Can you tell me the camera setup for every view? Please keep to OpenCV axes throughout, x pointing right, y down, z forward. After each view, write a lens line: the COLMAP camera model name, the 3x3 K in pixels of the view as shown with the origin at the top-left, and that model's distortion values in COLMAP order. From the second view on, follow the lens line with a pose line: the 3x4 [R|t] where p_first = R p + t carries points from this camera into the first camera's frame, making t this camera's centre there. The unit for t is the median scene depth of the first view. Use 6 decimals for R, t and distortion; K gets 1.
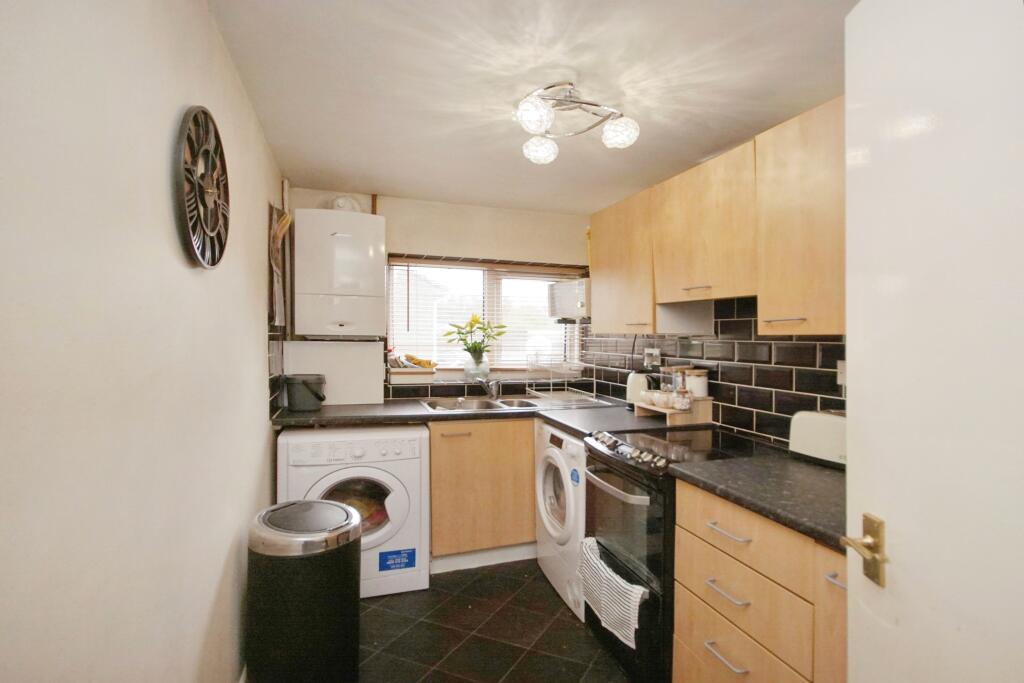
lens RADIAL K [[476.4, 0, 505.1], [0, 476.4, 335.6], [0, 0, 1]] dist [-0.003186, 0.000039]
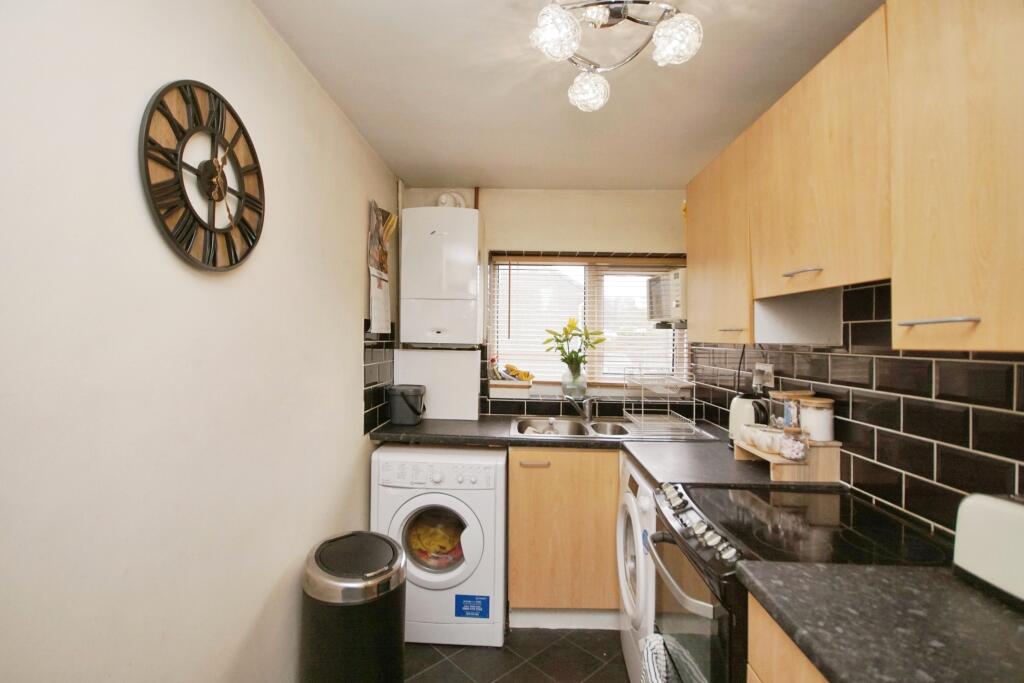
lens RADIAL K [[539.8, 0, 519.3], [0, 539.8, 345.7], [0, 0, 1]] dist [0.006342, -0.000467]
pose [[0.980145, -0.006271, -0.198181, 0.070462], [0.007471, 0.999958, 0.005311, -0.003750], [0.198139, -0.006686, 0.980151, 0.089654]]
